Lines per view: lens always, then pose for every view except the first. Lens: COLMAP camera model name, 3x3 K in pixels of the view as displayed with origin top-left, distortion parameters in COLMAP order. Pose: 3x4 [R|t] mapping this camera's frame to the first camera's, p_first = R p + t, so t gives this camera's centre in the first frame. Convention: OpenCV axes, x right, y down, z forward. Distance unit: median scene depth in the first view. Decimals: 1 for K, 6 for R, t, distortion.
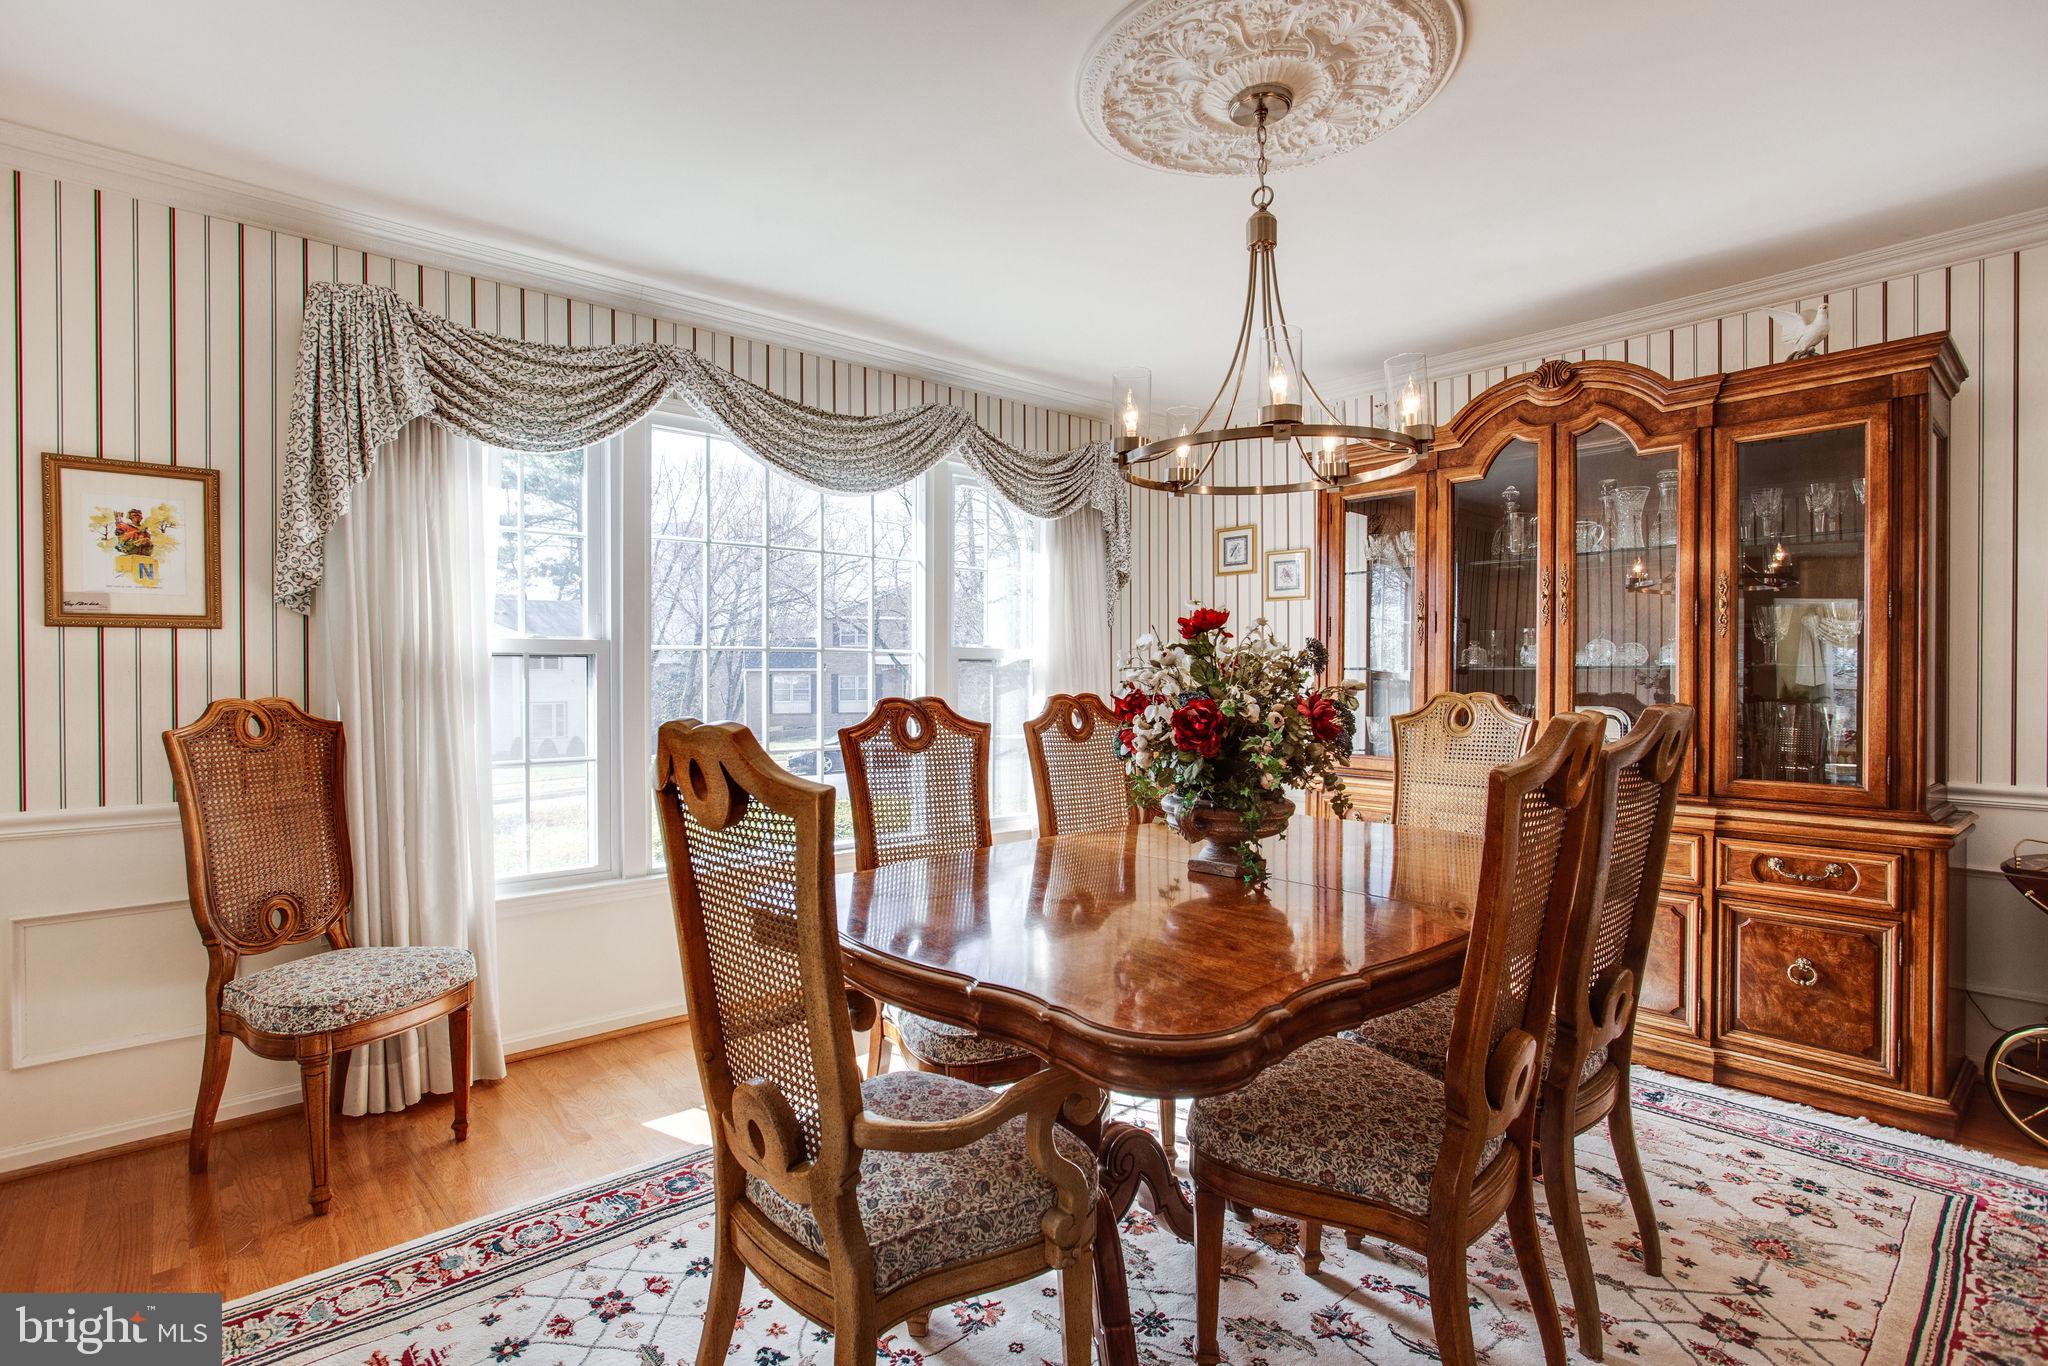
lens RADIAL K [[1014.4, 0, 1033.9], [0, 1014.4, 660.8], [0, 0, 1]] dist [-0.030497, 0.019572]
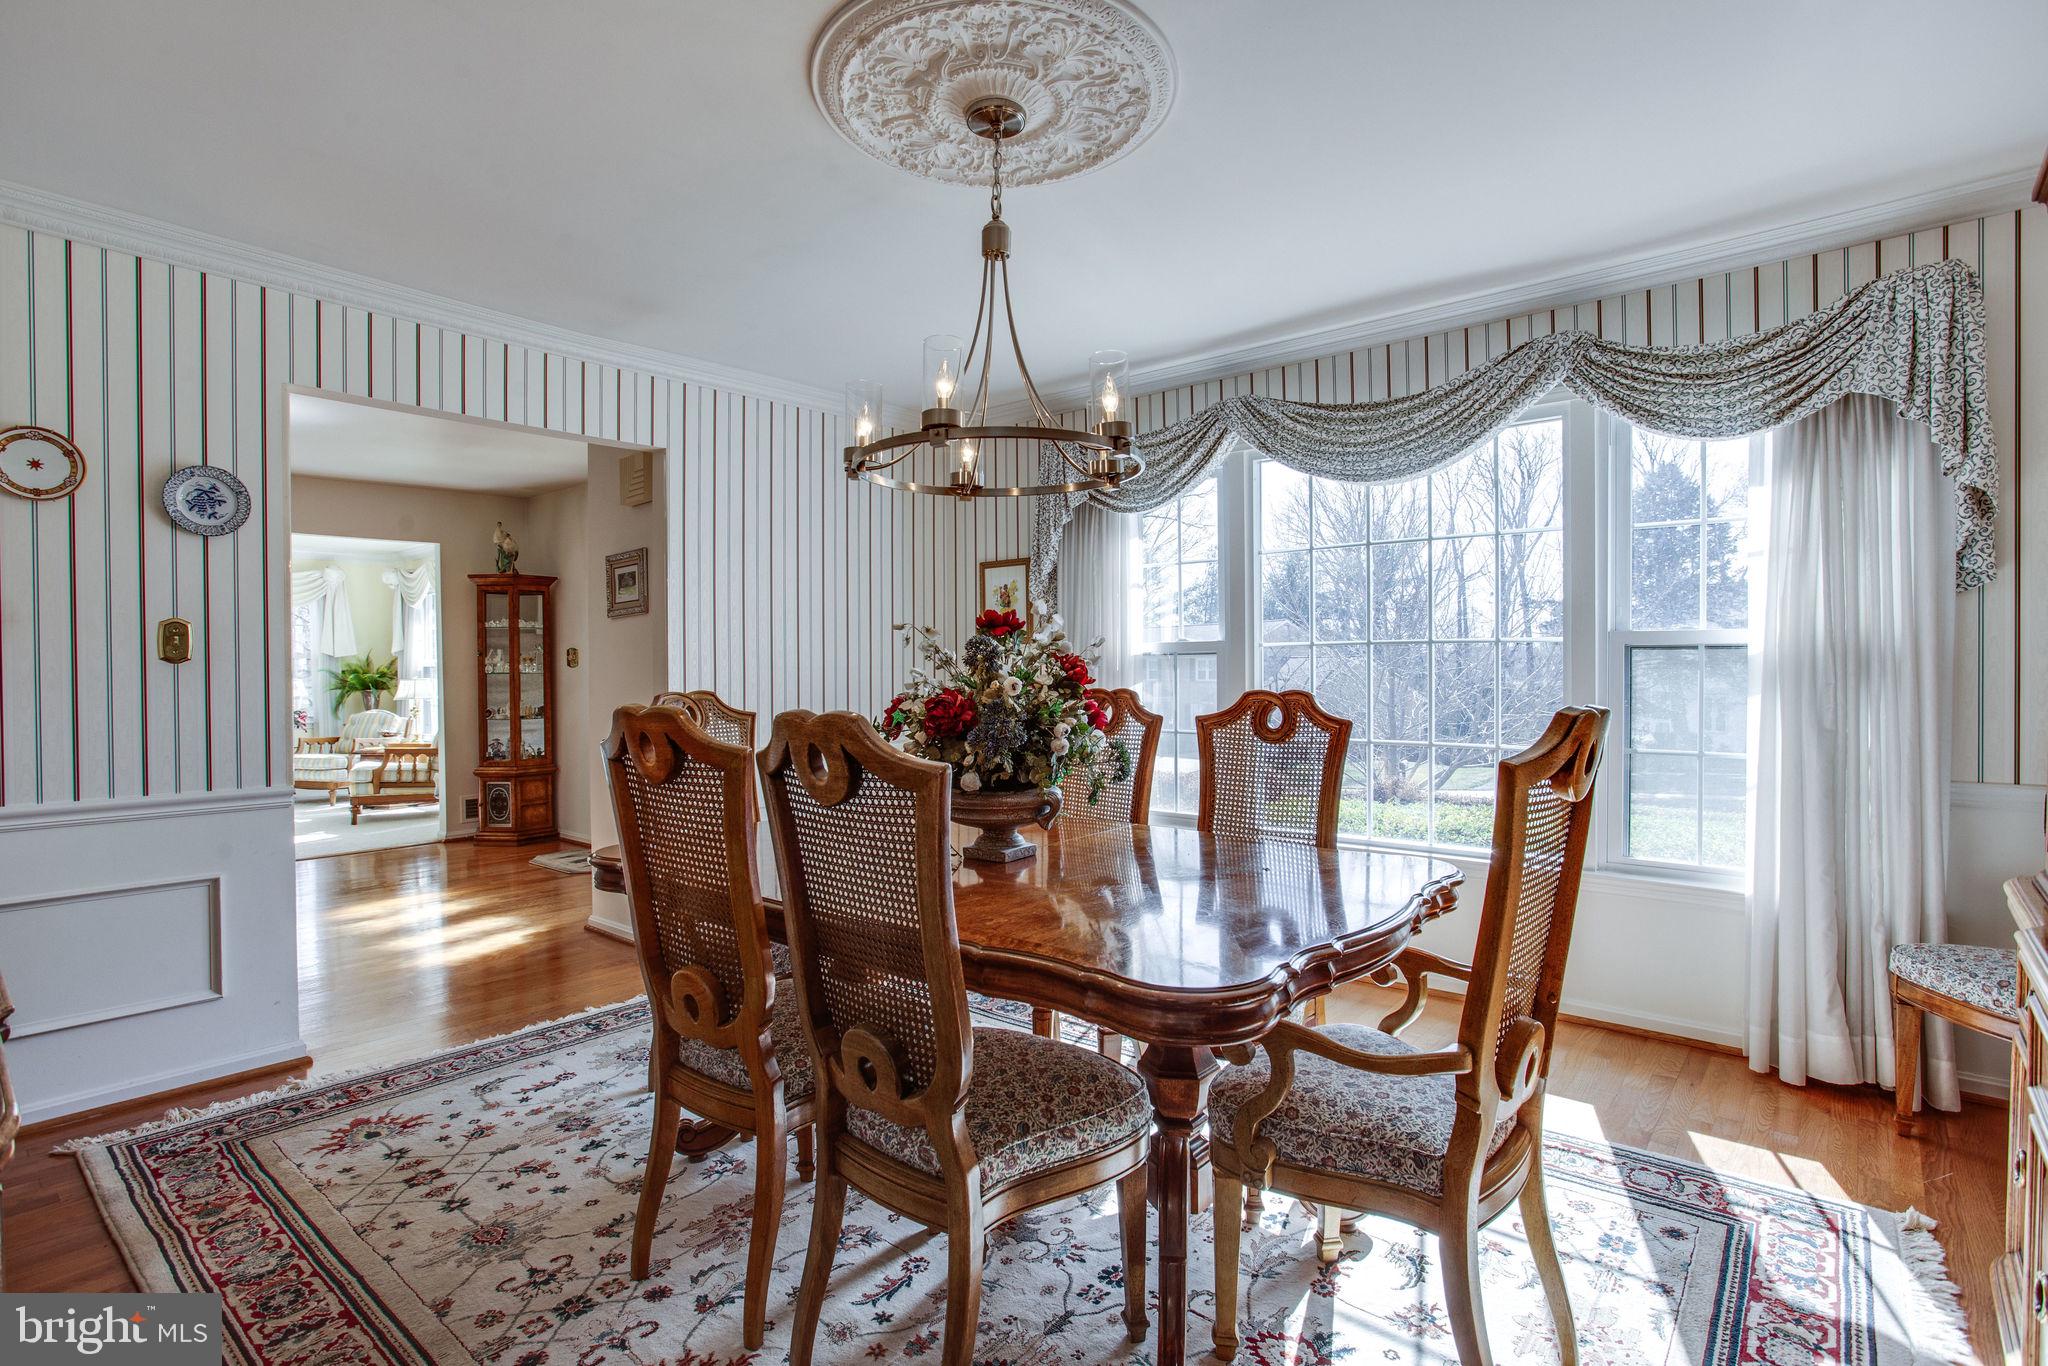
lens RADIAL K [[991.1, 0, 1094.9], [0, 991.1, 684.4], [0, 0, 1]] dist [-0.058494, 0.018295]
pose [[0.162456, 0.016187, -0.986583, 0.952530], [0.014958, 0.999710, 0.018865, 0.010324], [0.986602, -0.017822, 0.162167, 0.776664]]
